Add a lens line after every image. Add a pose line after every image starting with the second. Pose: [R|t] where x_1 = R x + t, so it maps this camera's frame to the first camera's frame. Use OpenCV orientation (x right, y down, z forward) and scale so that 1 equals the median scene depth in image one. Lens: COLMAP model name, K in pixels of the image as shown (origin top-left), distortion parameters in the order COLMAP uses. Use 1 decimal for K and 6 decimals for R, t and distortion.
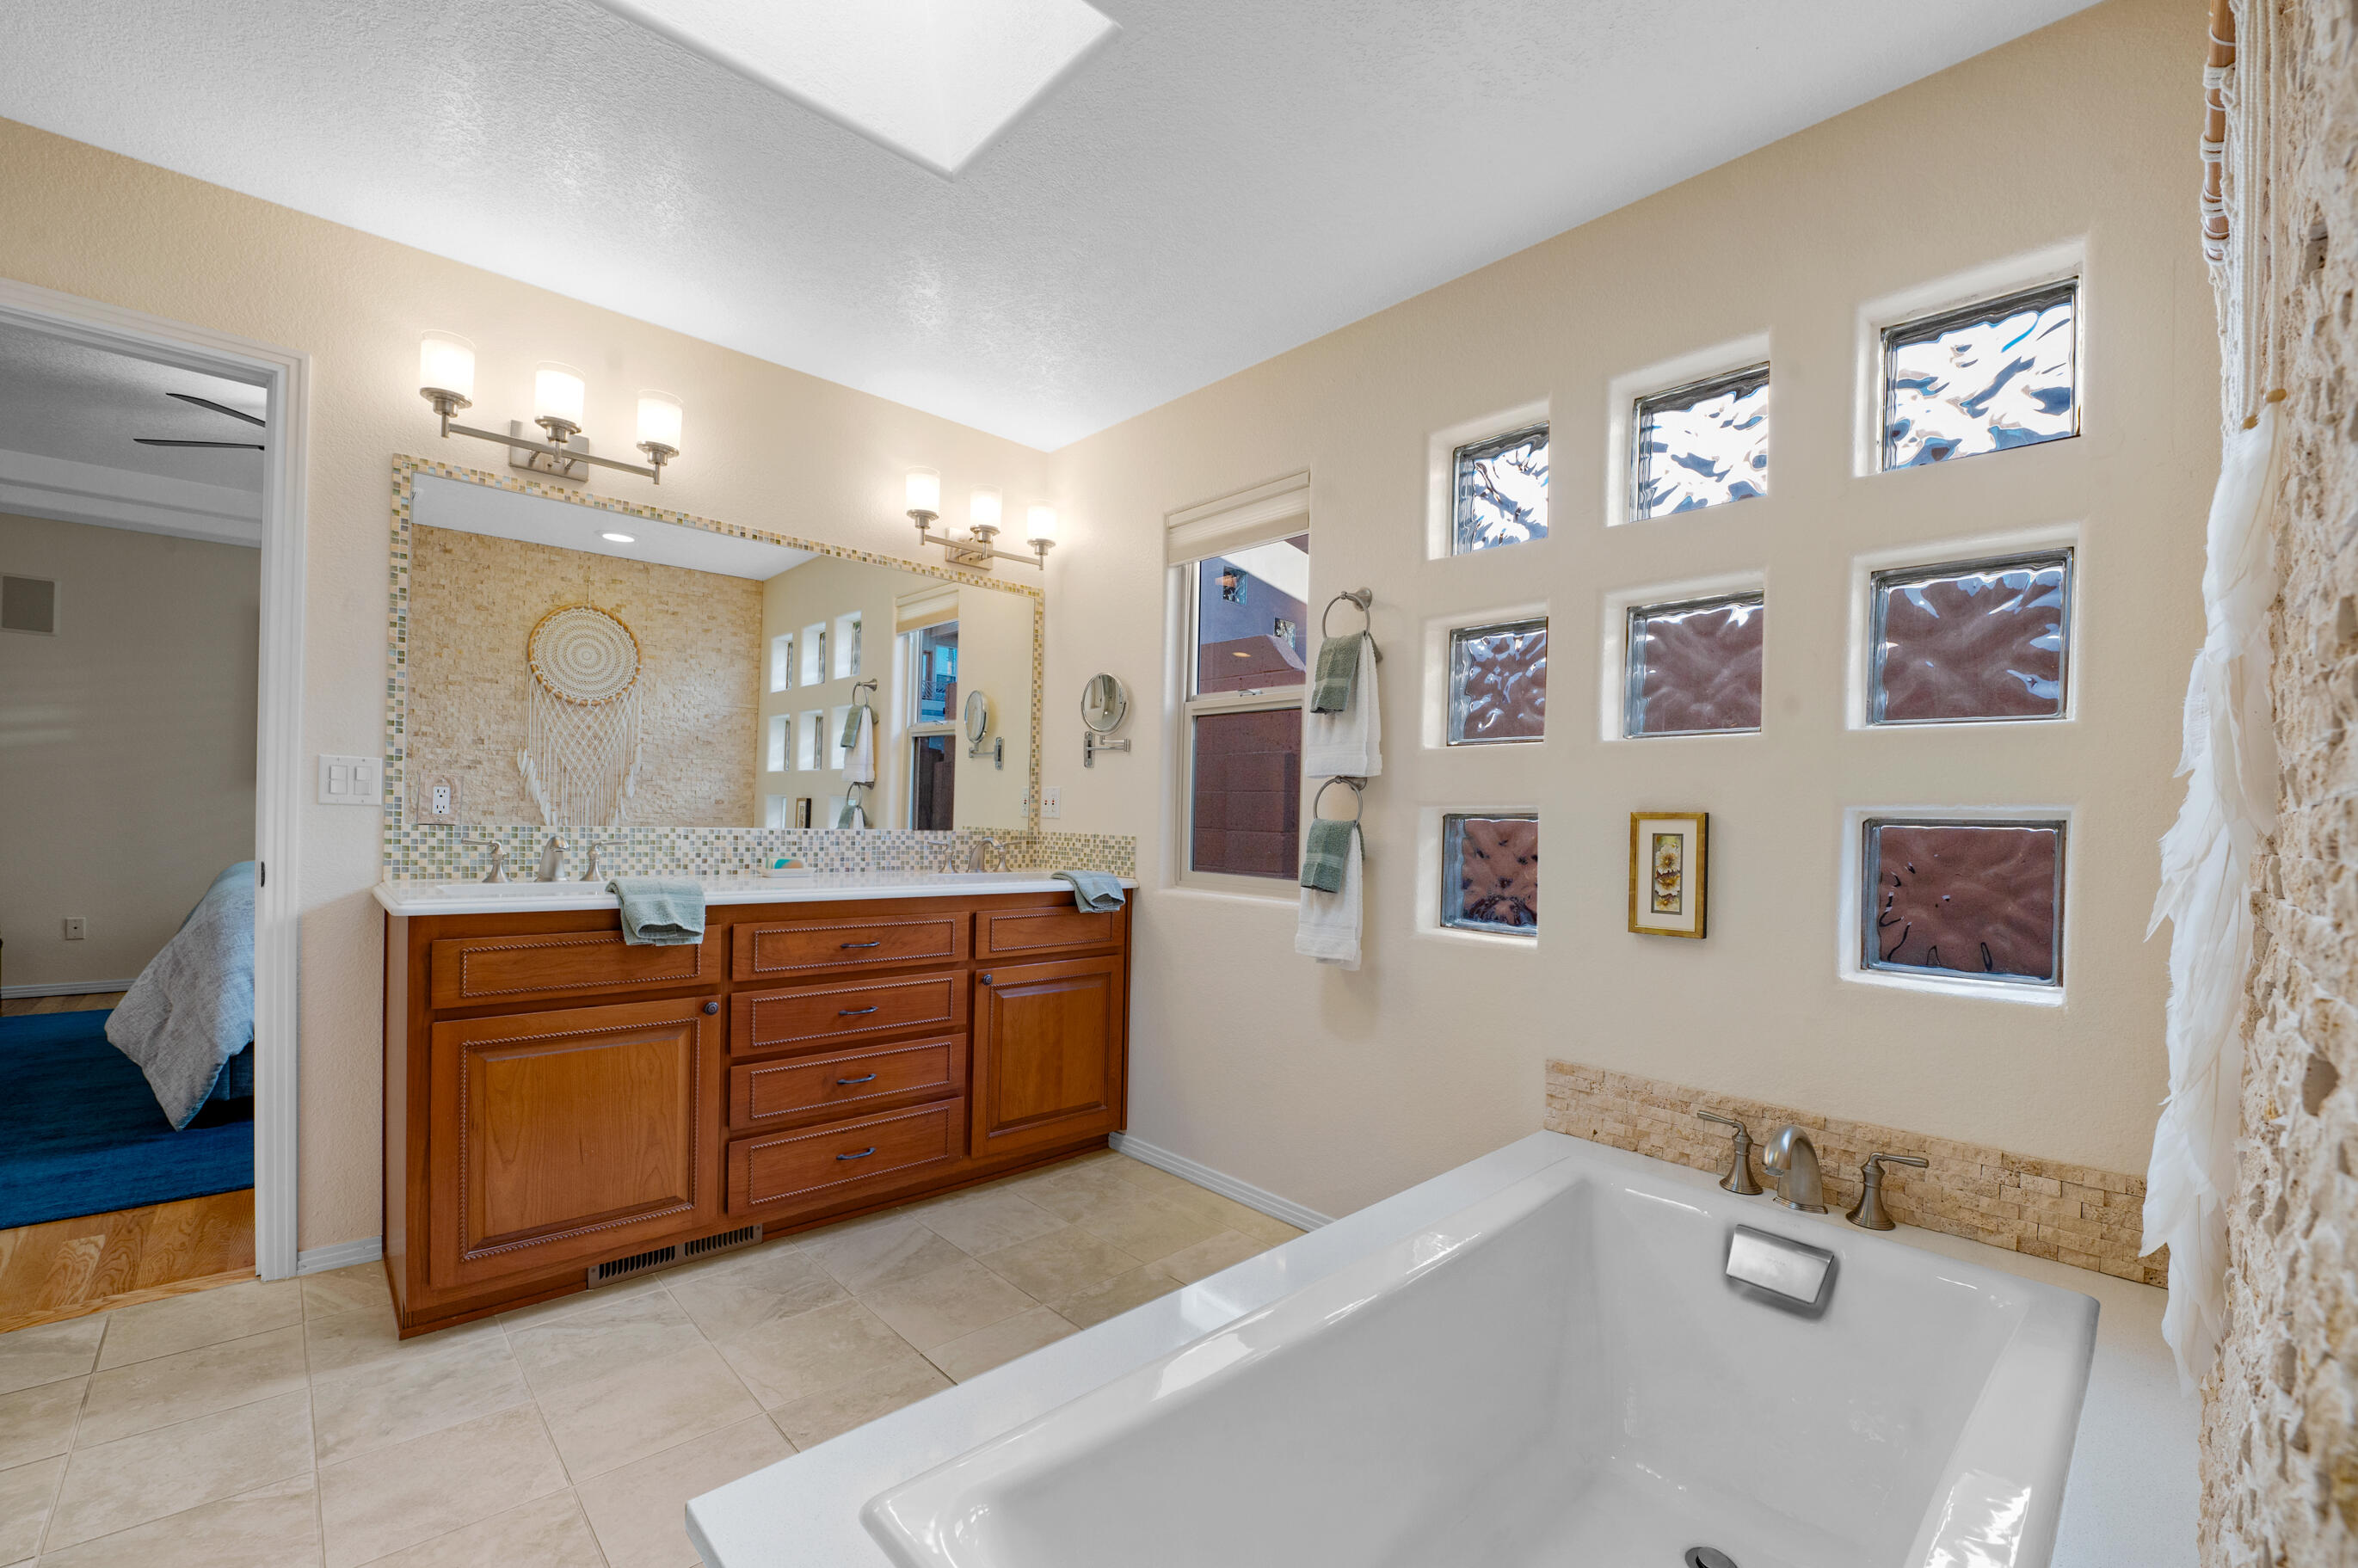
lens RADIAL K [[965.5, 0, 1180.9], [0, 965.5, 804.8], [0, 0, 1]] dist [-0.011219, -0.002405]
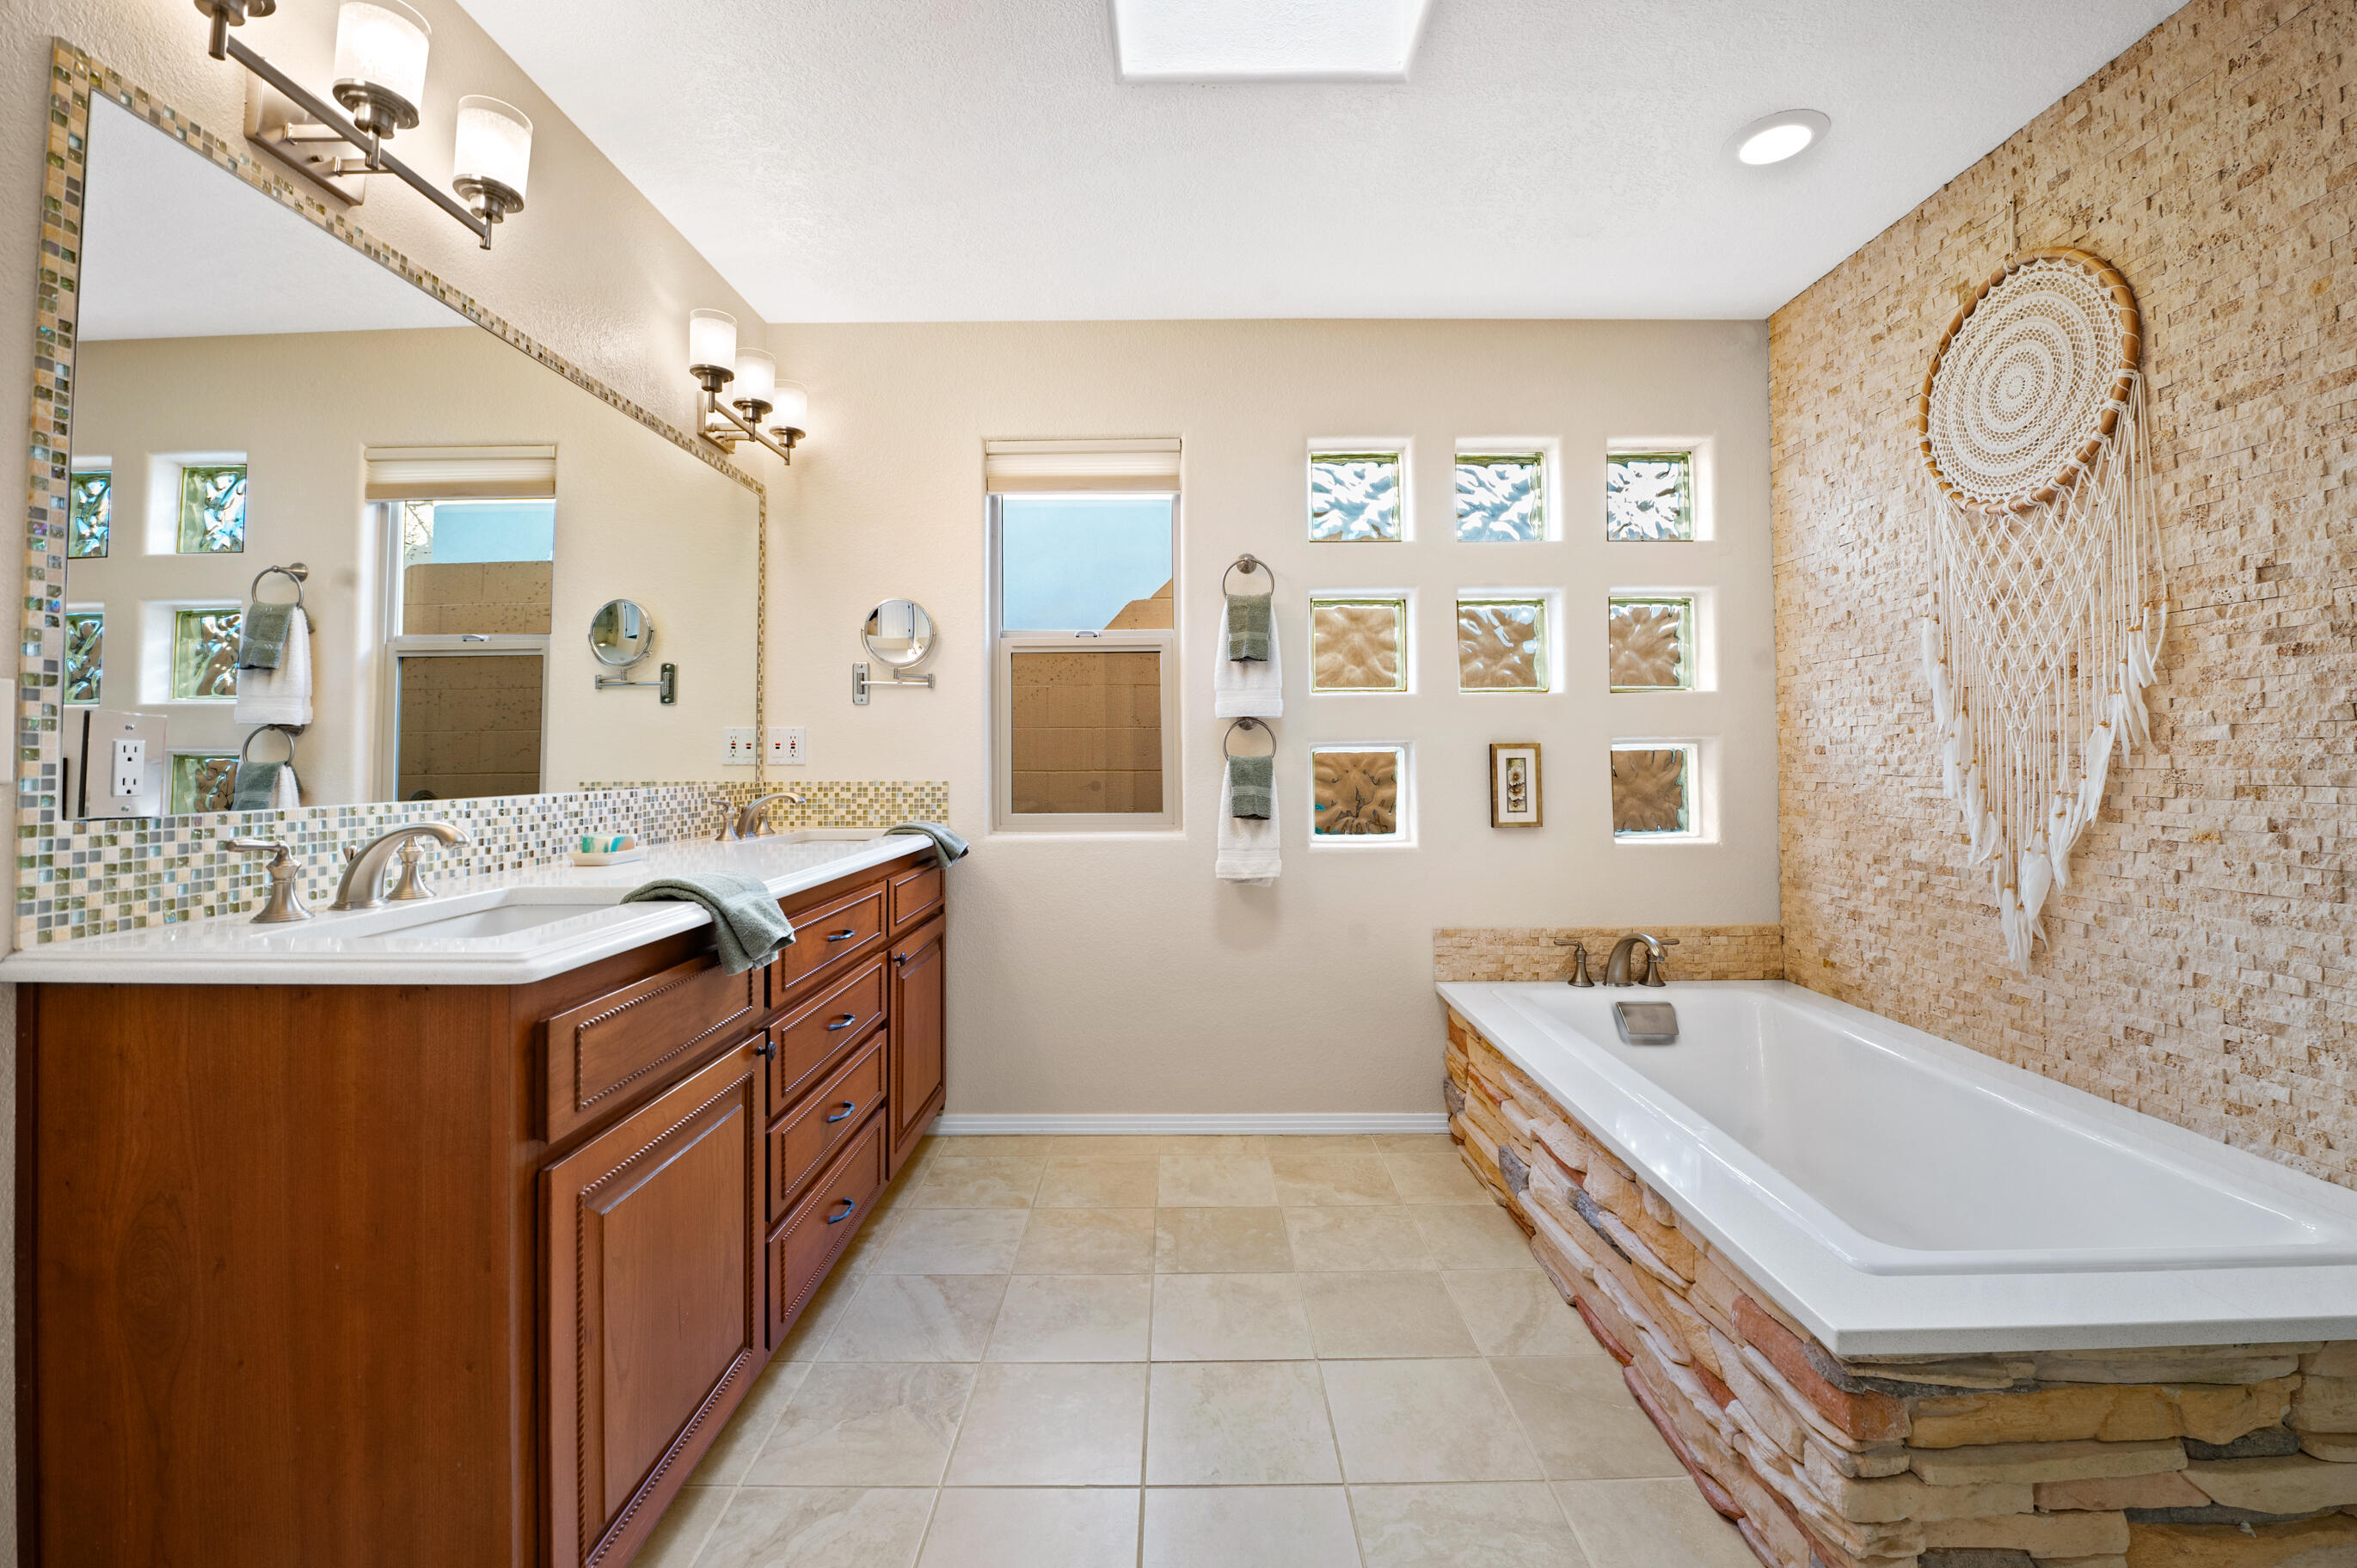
lens RADIAL K [[965.1, 0, 1185.9], [0, 965.1, 706.2], [0, 0, 1]] dist [-0.011219, -0.002405]
pose [[0.694333, 0.007741, 0.719612, -0.740627], [0.014814, 0.999577, -0.025046, -0.016087], [-0.719501, 0.028051, 0.693924, 0.276036]]
